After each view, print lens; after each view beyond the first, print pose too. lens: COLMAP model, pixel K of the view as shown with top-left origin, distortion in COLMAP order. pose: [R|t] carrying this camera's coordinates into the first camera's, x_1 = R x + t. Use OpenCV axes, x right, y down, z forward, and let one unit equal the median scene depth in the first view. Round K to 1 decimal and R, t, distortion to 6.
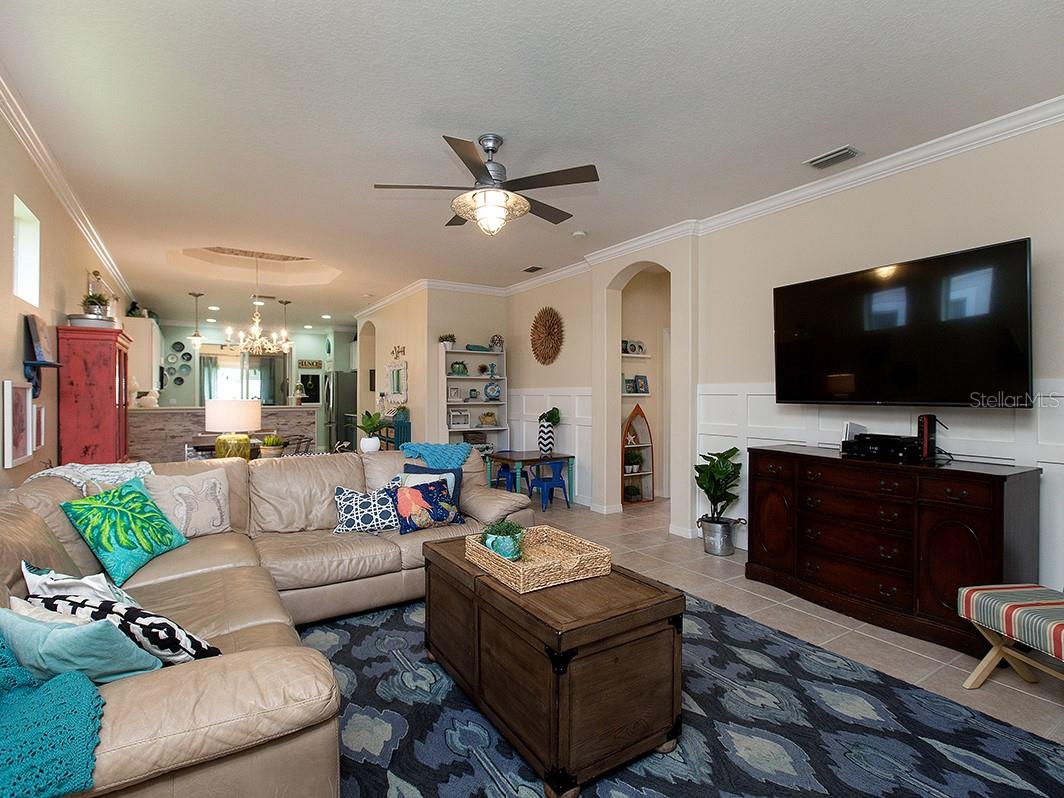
lens RADIAL K [[530.8, 0, 555.5], [0, 530.8, 398.2], [0, 0, 1]] dist [0.000827, 0.000037]
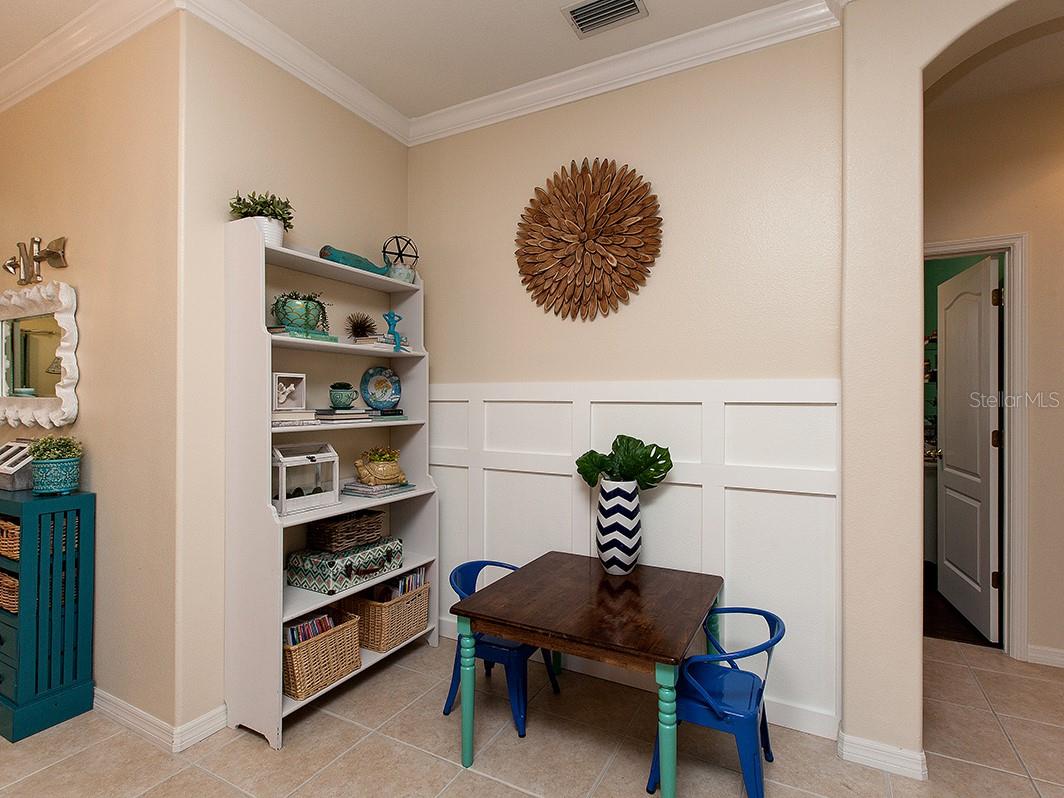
lens RADIAL K [[539.8, 0, 540.6], [0, 539.8, 394.9], [0, 0, 1]] dist [0.002122, 0.000457]
pose [[0.885321, 0.010349, 0.464864, -0.208372], [-0.007089, 0.999936, -0.008761, -0.007413], [-0.464925, 0.004461, 0.885339, 0.671950]]
